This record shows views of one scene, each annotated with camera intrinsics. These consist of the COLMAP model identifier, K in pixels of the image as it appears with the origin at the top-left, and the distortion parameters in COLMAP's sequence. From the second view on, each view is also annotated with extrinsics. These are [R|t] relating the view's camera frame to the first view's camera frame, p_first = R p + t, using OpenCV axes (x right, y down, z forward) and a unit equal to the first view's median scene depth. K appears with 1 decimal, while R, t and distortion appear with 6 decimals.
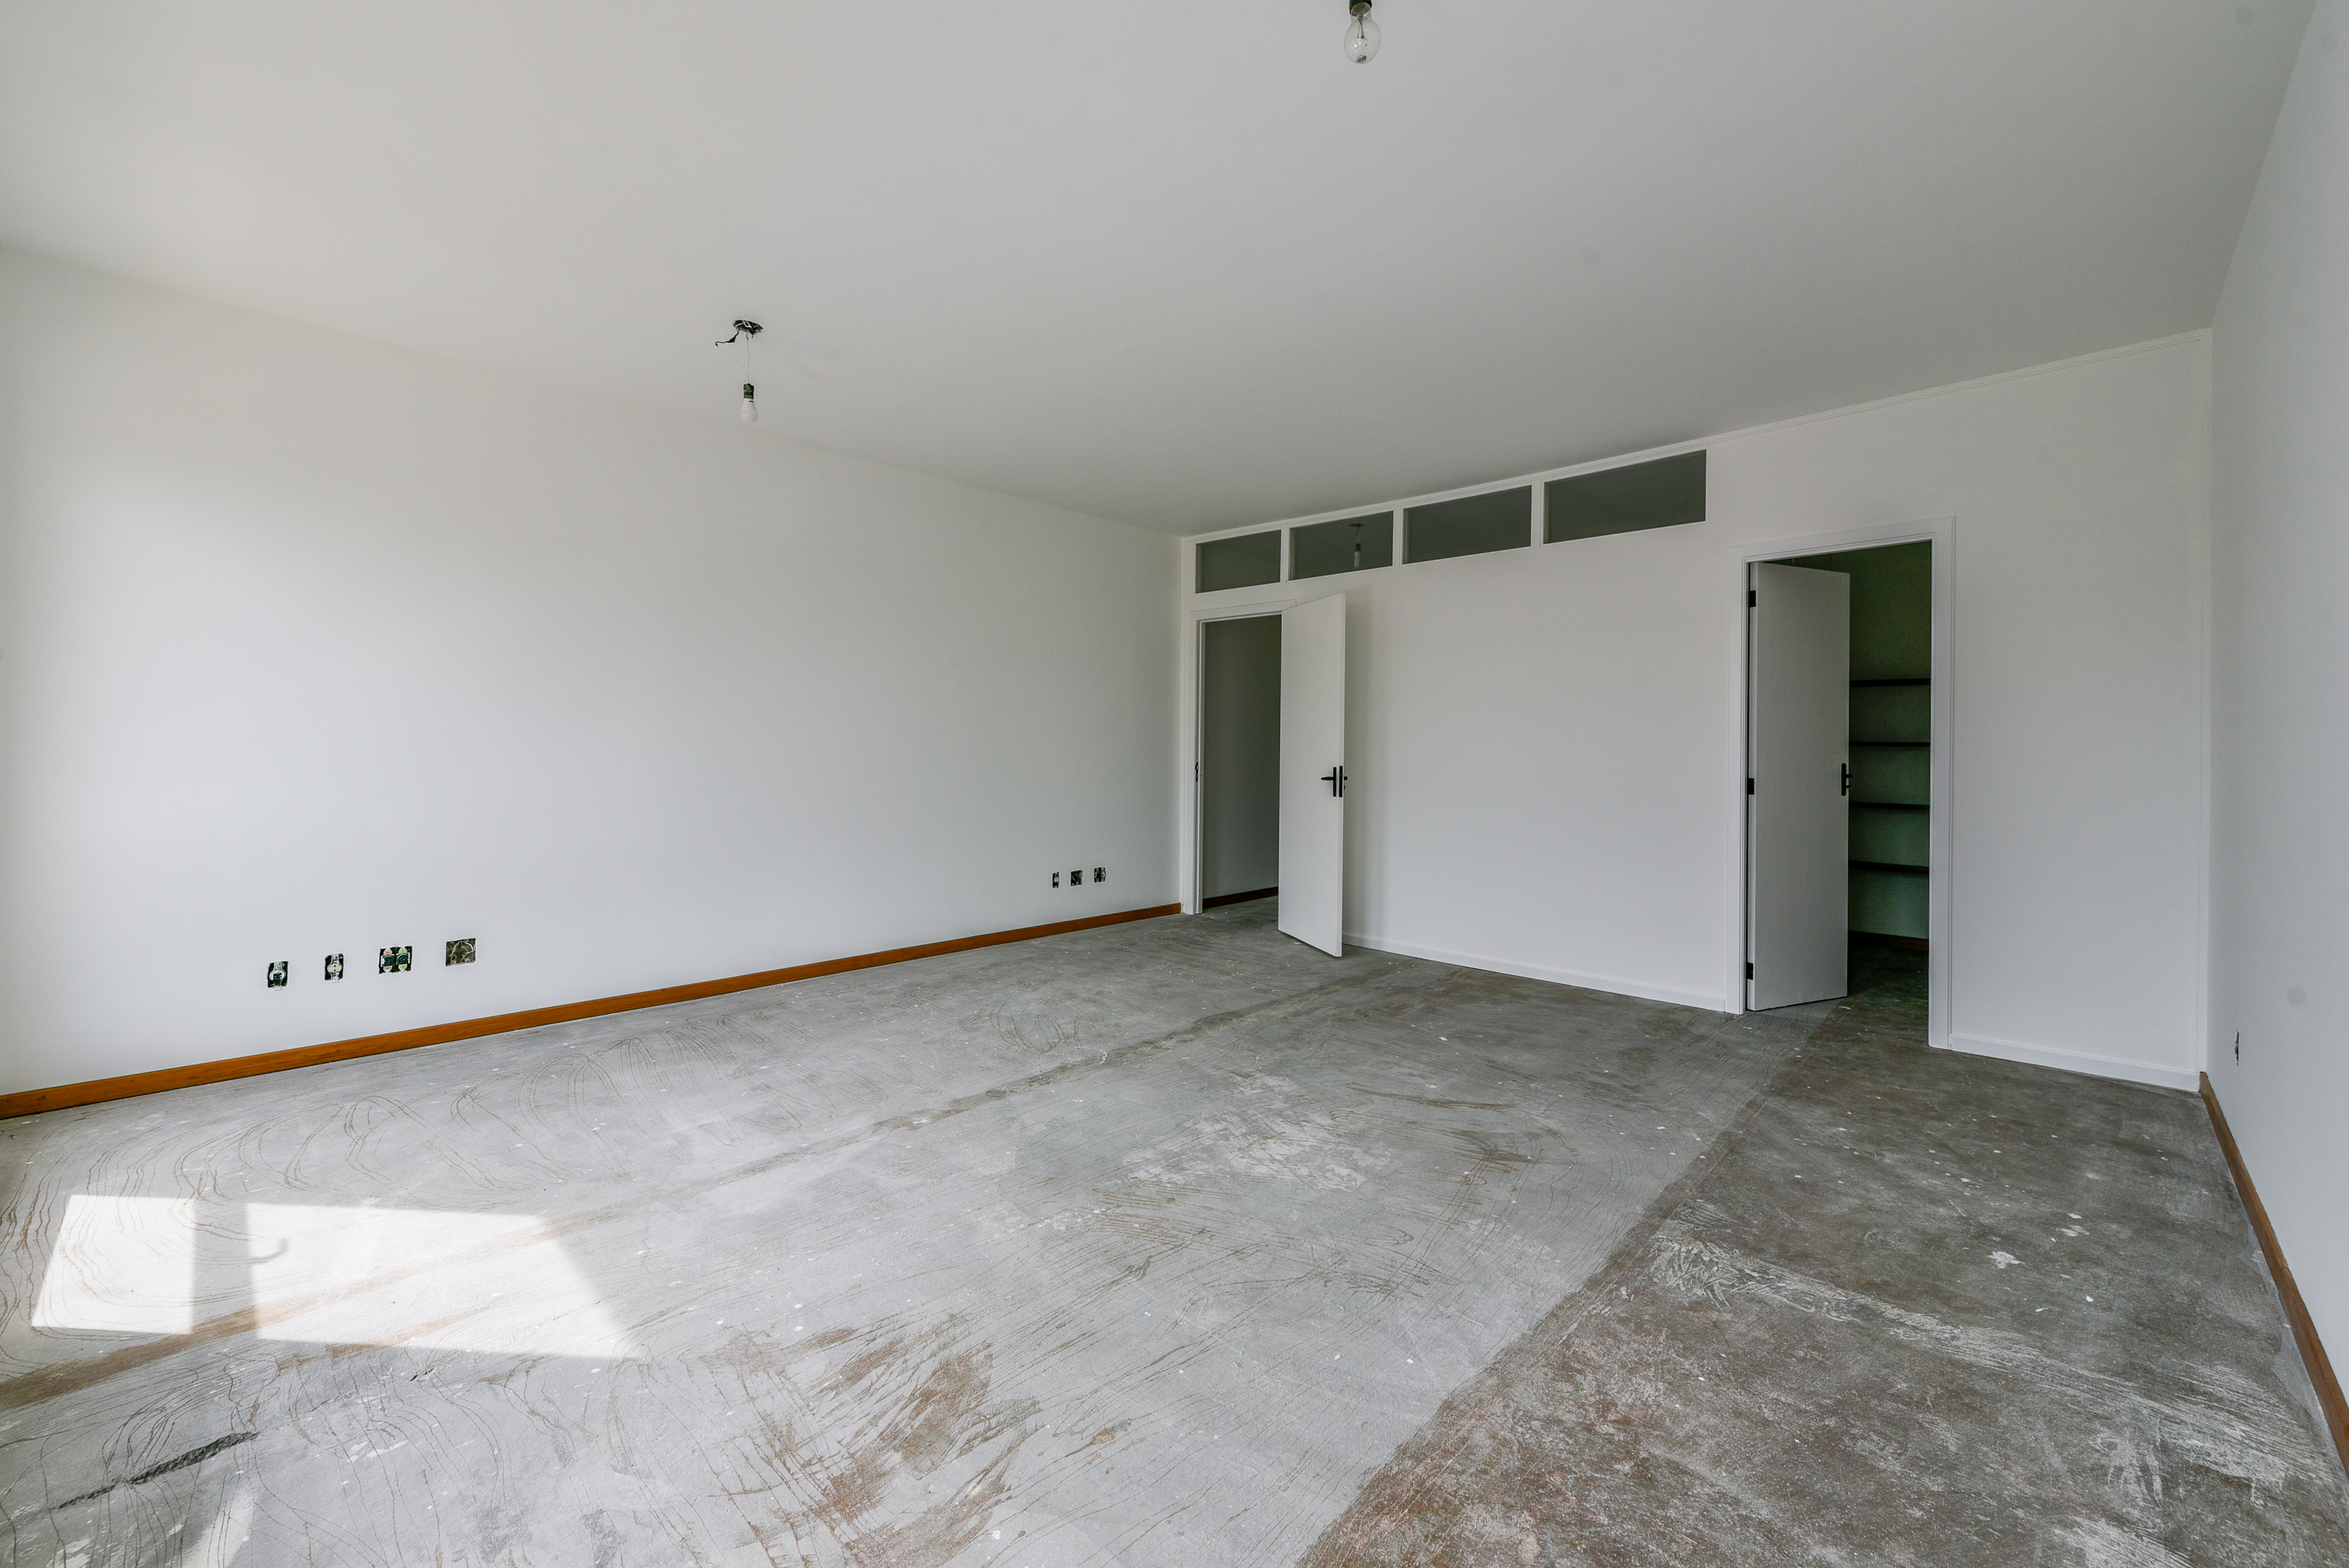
lens RADIAL K [[929.4, 0, 1181.1], [0, 929.4, 748.6], [0, 0, 1]] dist [0.004551, -0.000717]
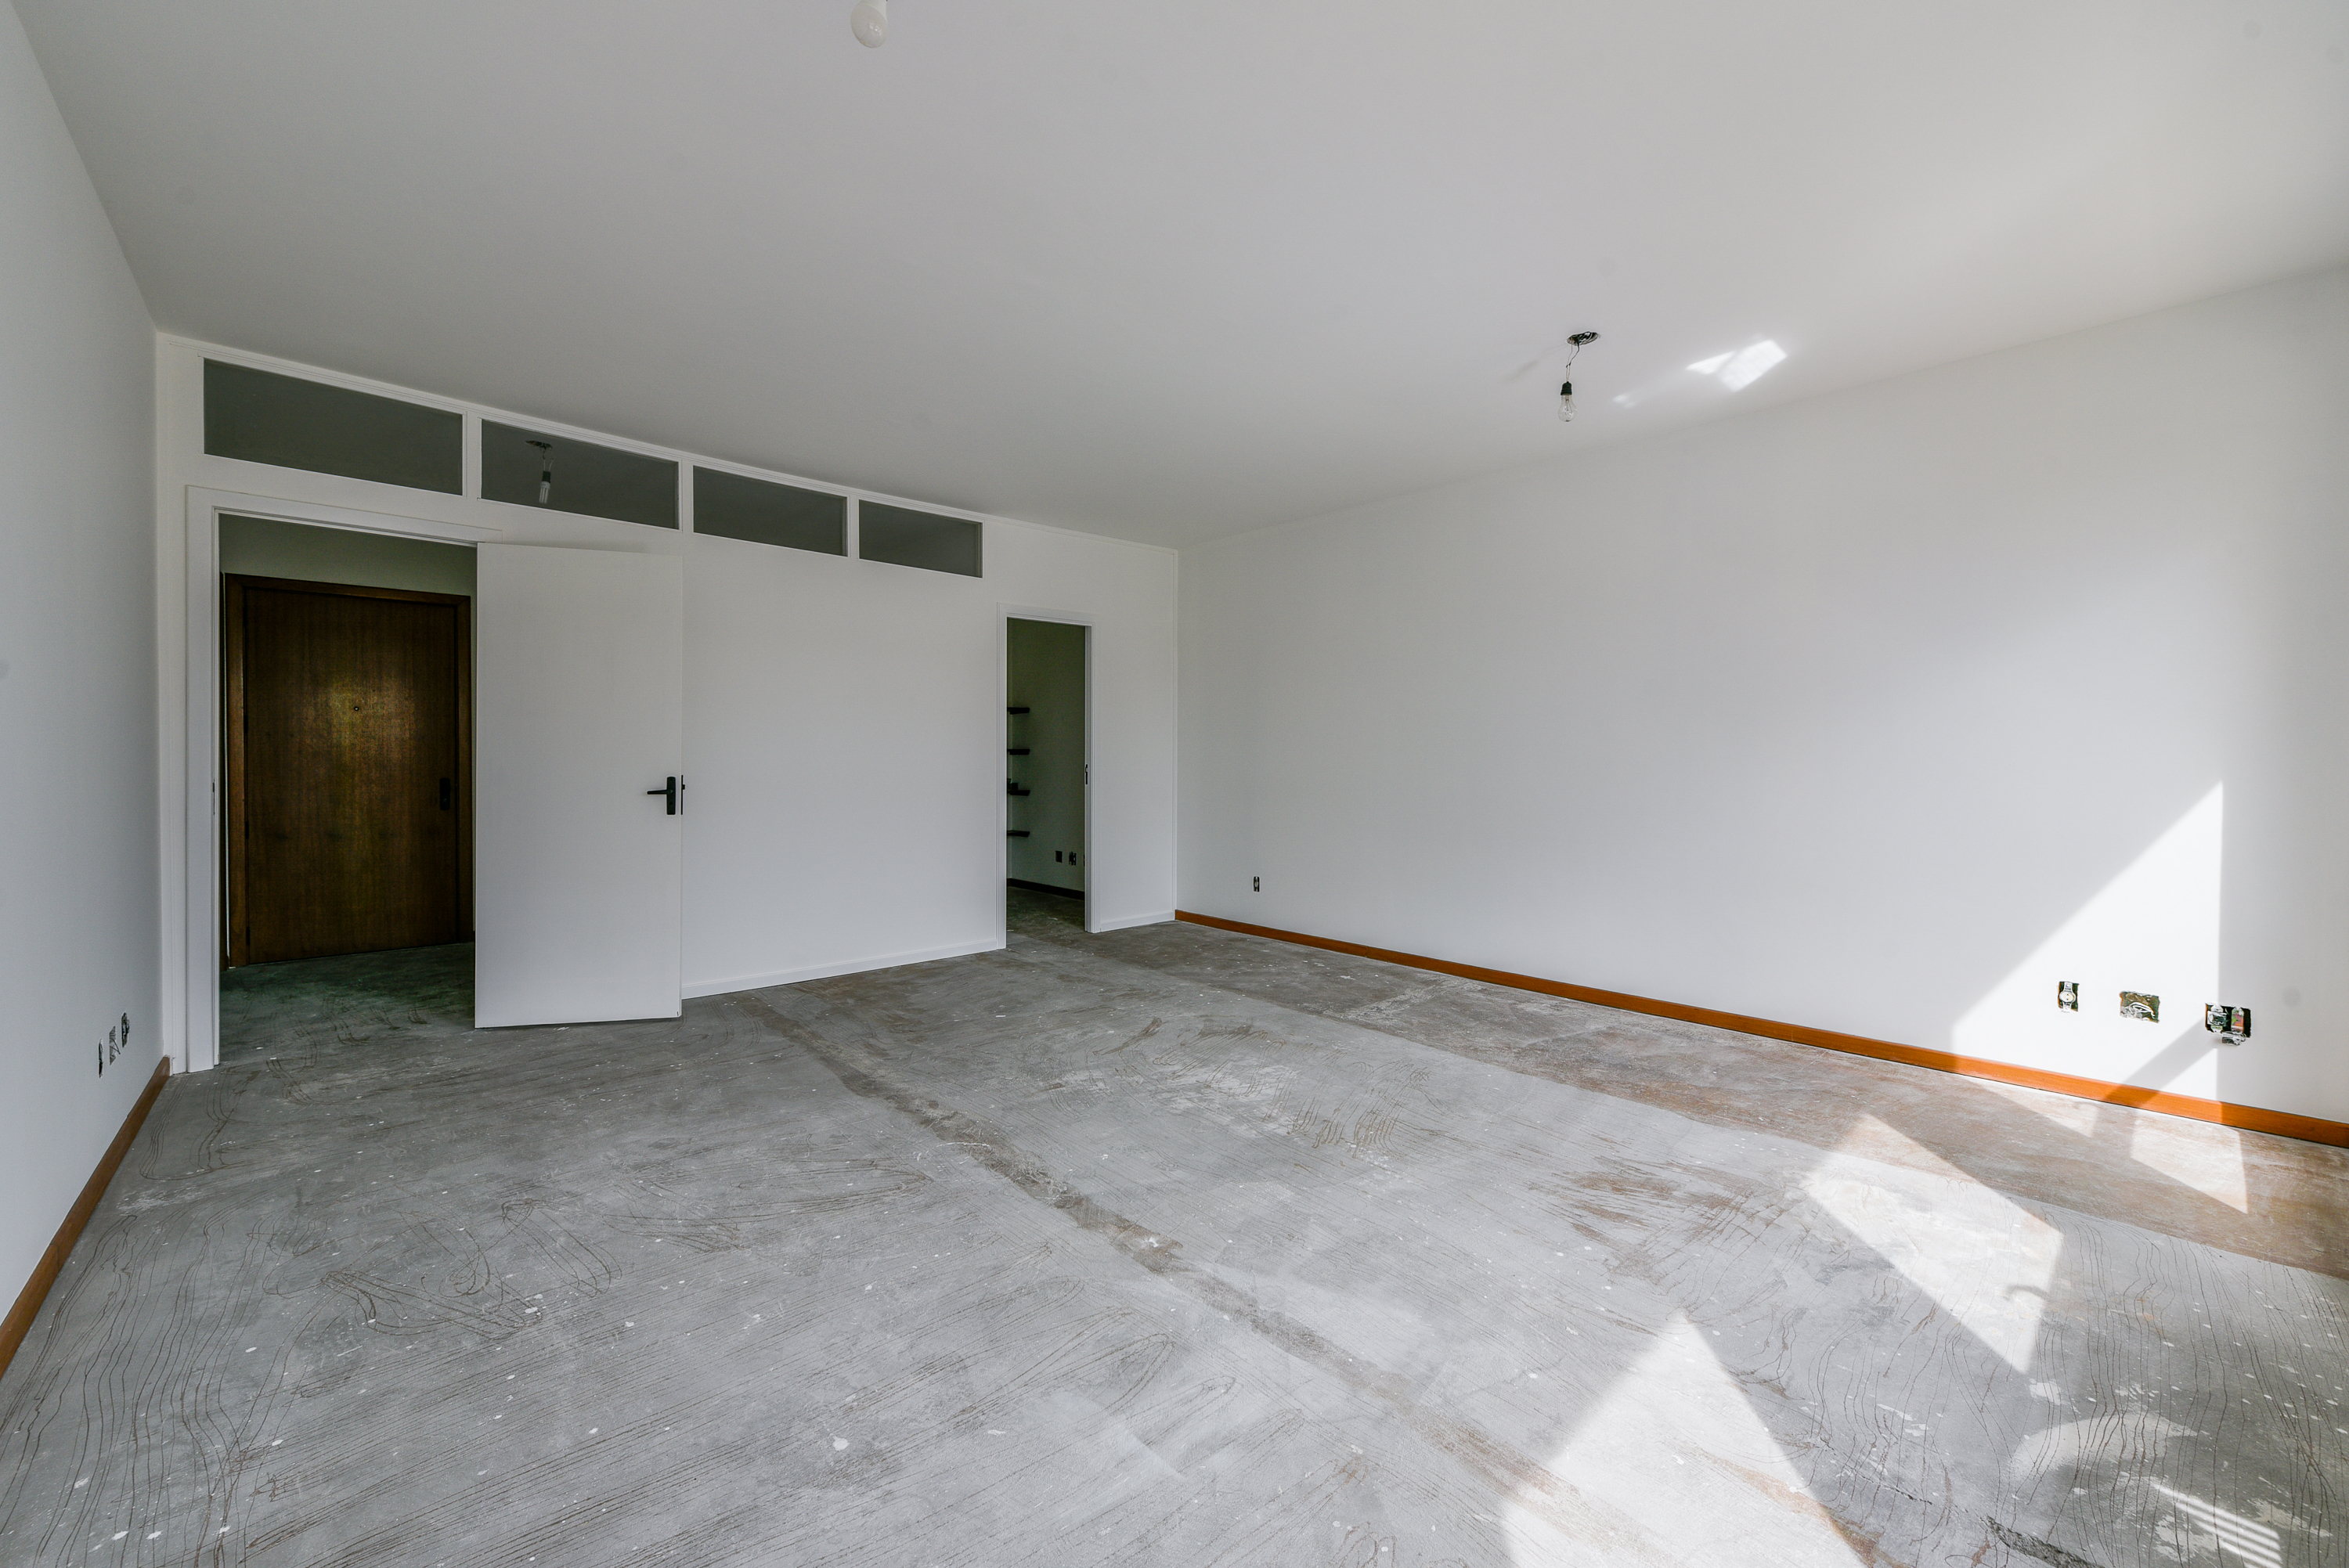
lens RADIAL K [[929.4, 0, 1175.9], [0, 929.4, 771.5], [0, 0, 1]] dist [0.004551, -0.000717]
pose [[0.065008, -0.022623, 0.997628, -1.123453], [-0.002816, 0.999735, 0.022855, -0.007808], [-0.997881, -0.004295, 0.064927, 1.008282]]
